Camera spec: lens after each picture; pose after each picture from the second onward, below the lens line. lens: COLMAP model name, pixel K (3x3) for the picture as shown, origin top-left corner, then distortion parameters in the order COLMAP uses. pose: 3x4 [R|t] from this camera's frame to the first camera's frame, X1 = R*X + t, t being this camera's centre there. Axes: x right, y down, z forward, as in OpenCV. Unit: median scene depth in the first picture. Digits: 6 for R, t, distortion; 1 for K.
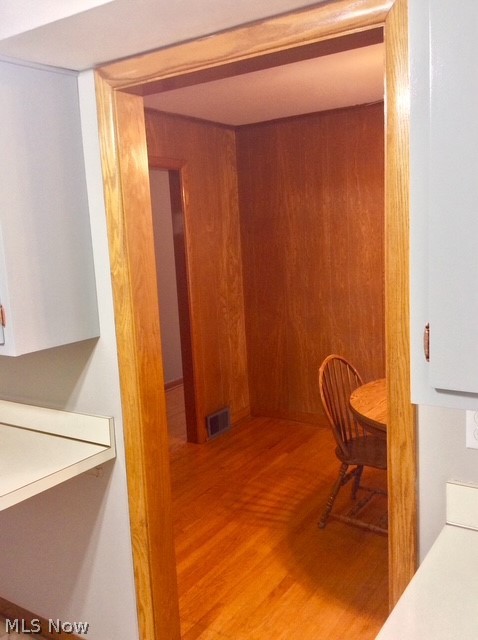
lens RADIAL K [[597.3, 0, 240.6], [0, 597.3, 322.2], [0, 0, 1]] dist [0.028049, 0.000000]
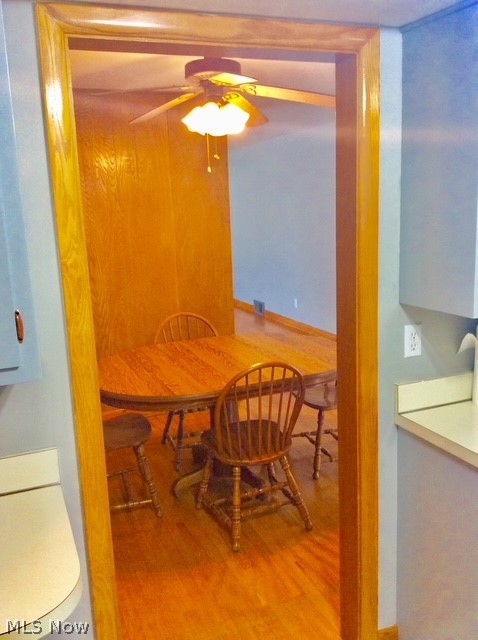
lens RADIAL K [[597.3, 0, 239.4], [0, 597.3, 322.2], [0, 0, 1]] dist [0.028049, 0.000000]
pose [[0.554682, -0.137642, 0.820599, -0.763753], [0.143902, 0.987231, 0.068322, -0.024738], [-0.819524, 0.080189, 0.567406, 0.358168]]
